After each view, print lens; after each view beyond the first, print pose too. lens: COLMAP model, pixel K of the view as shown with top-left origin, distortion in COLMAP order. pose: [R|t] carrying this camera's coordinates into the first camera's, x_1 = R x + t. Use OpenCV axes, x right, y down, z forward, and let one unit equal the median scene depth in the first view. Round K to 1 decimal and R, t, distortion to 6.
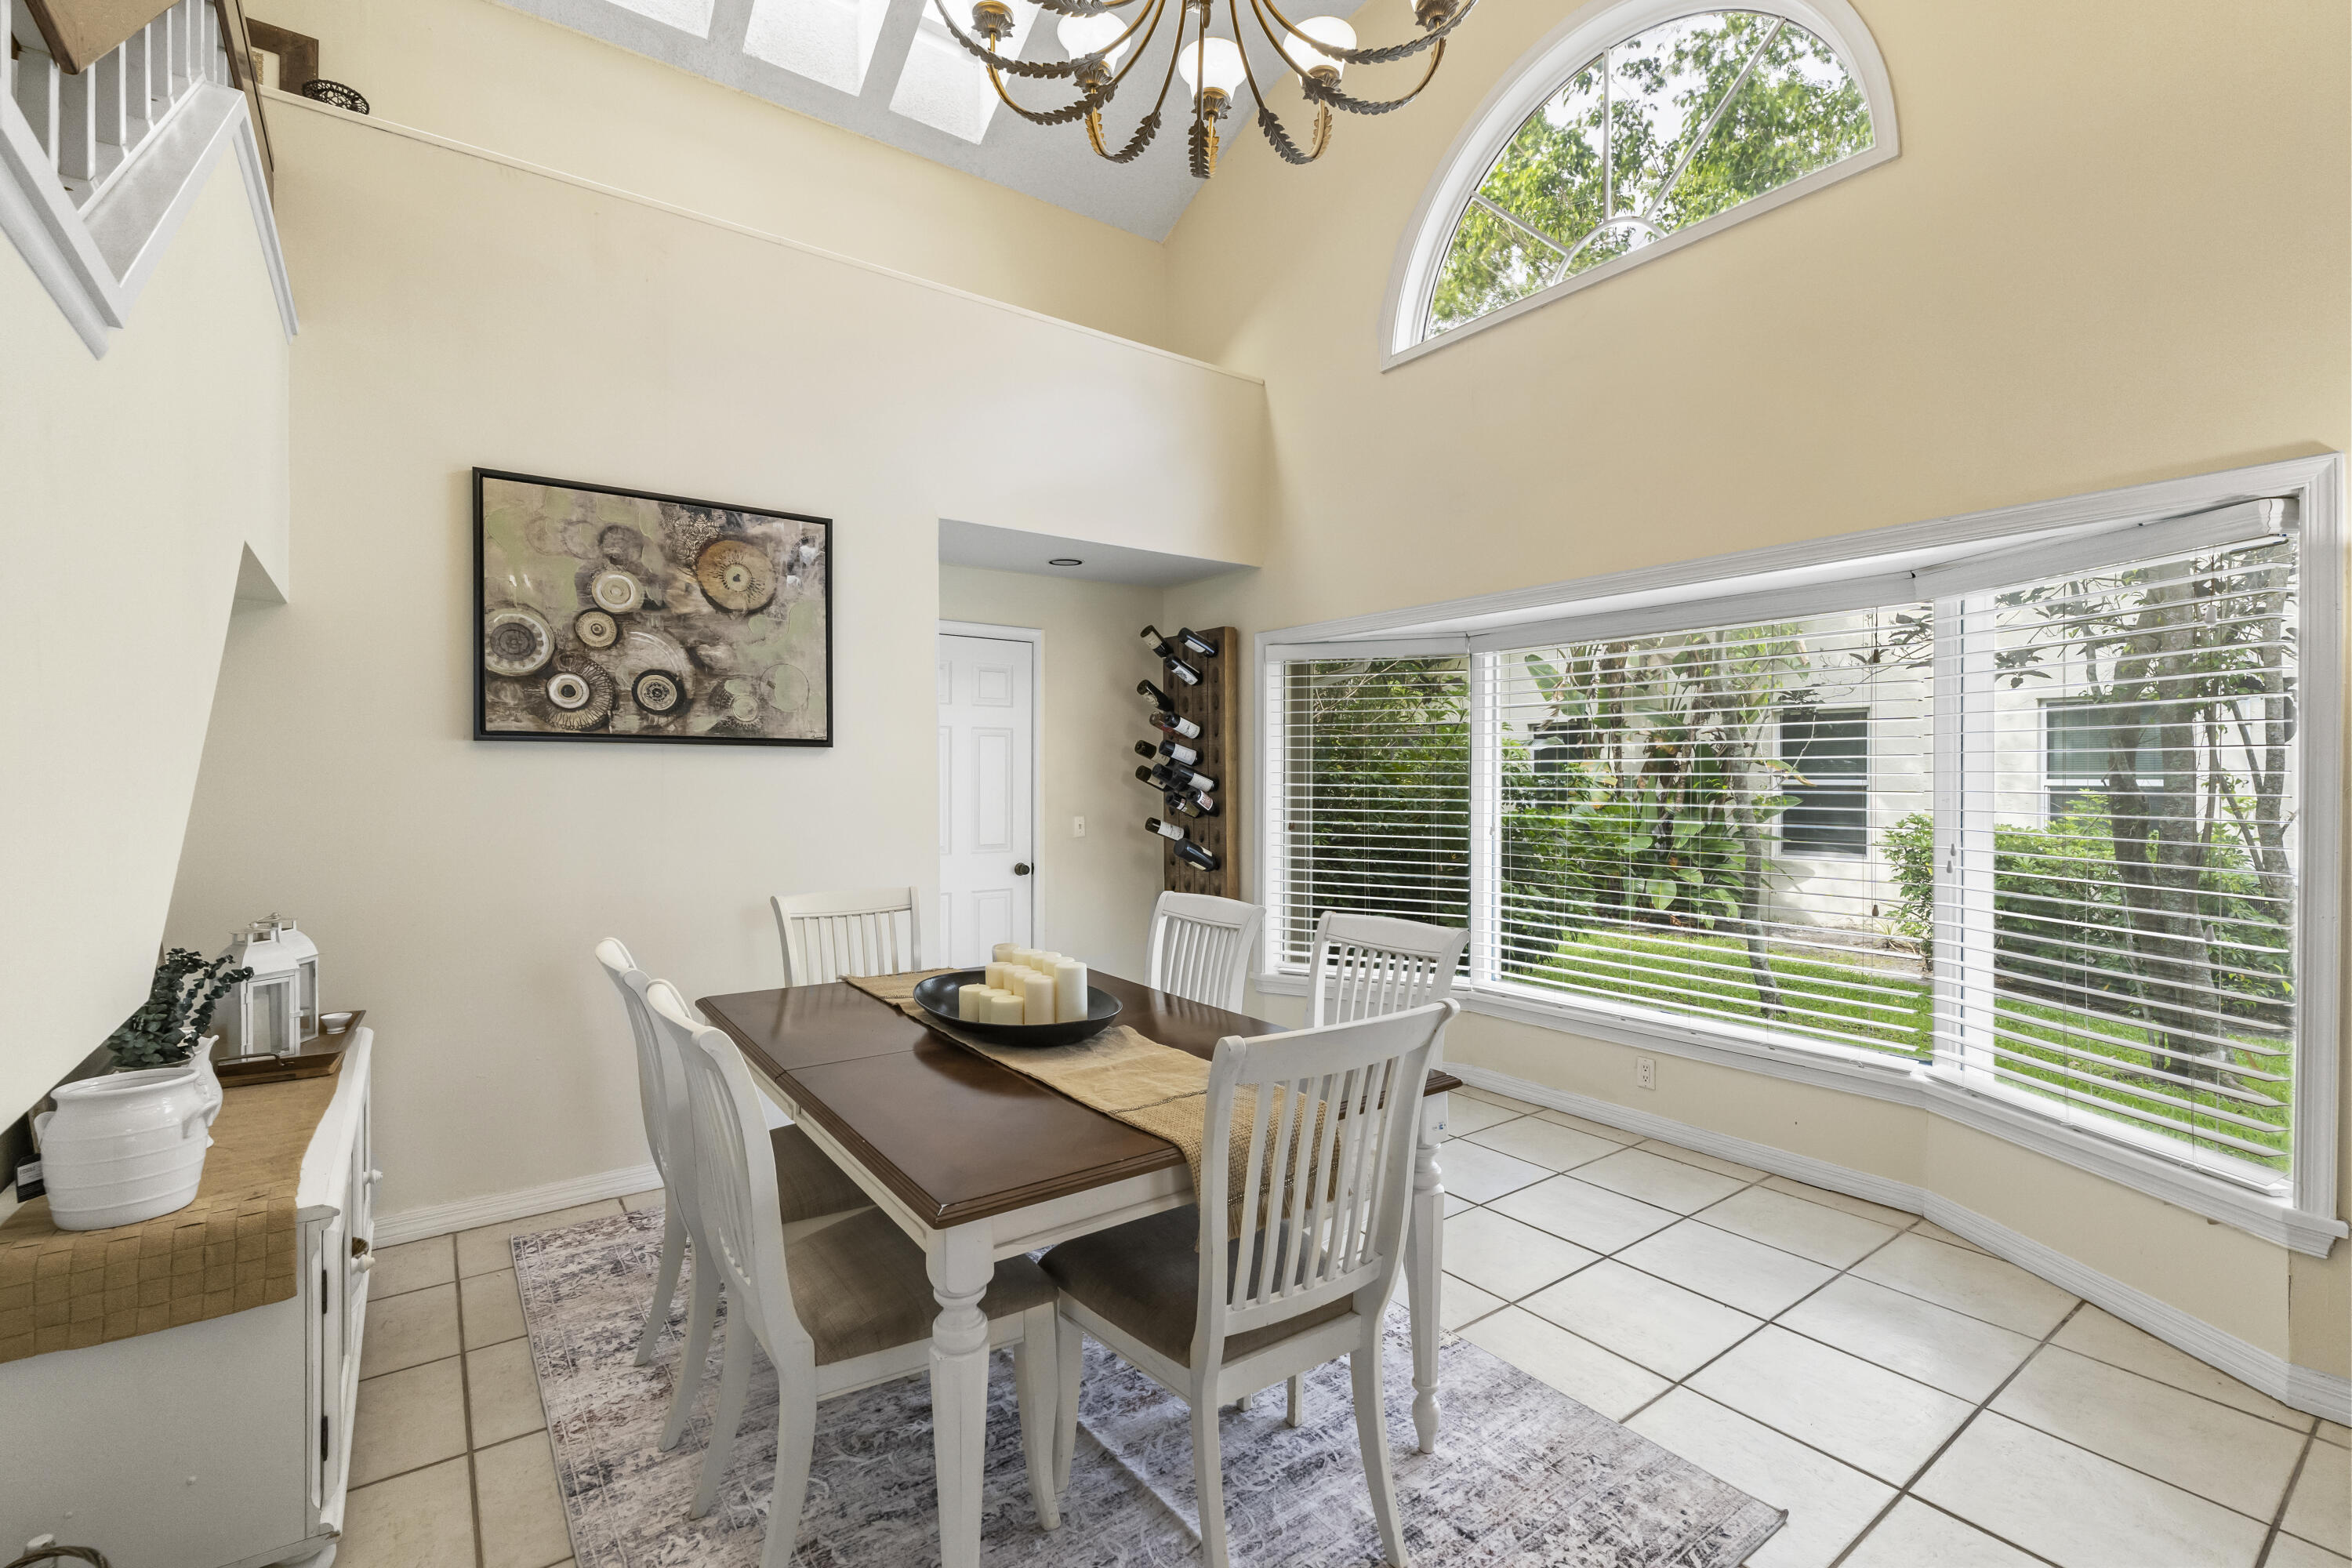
lens RADIAL K [[1040.7, 0, 1177.6], [0, 1040.7, 783.9], [0, 0, 1]] dist [-0.004196, 0.000343]
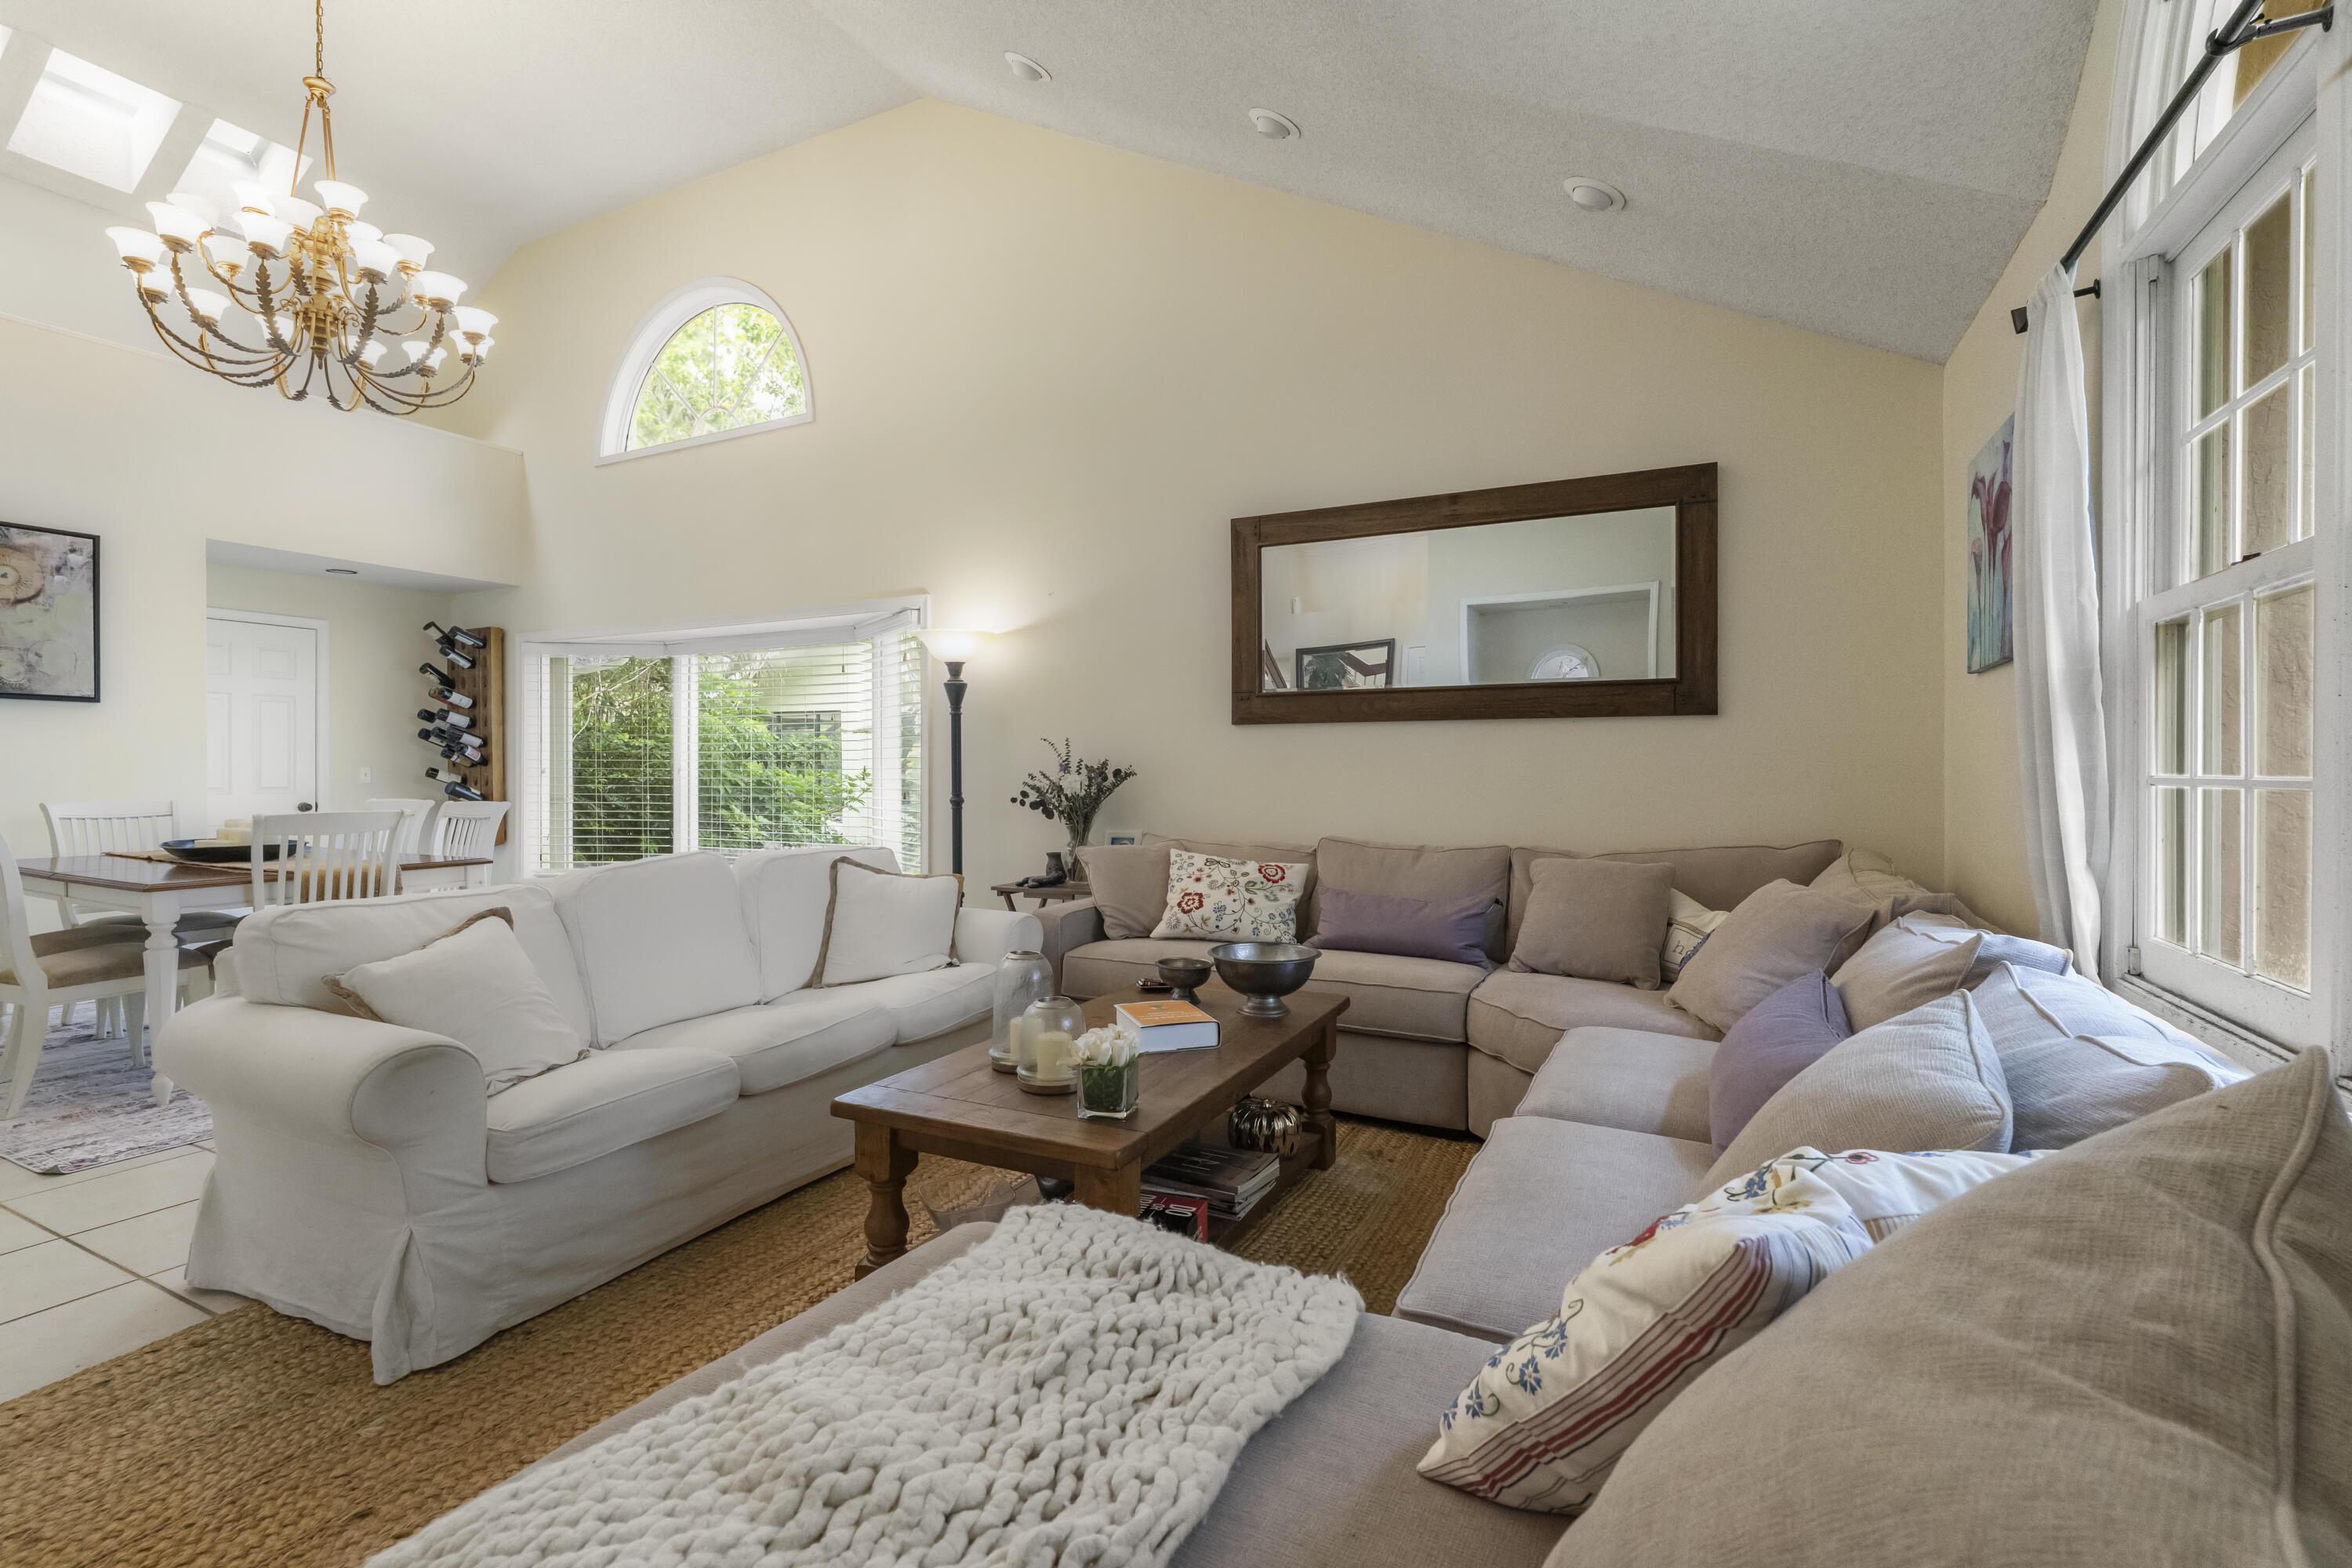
lens RADIAL K [[1040.7, 0, 1176.8], [0, 1040.7, 771.4], [0, 0, 1]] dist [-0.004196, 0.000343]
pose [[0.891179, -0.000666, 0.453651, 0.230611], [0.003264, 0.999982, -0.004944, 0.049169], [-0.453640, 0.005886, 0.891166, -0.633343]]
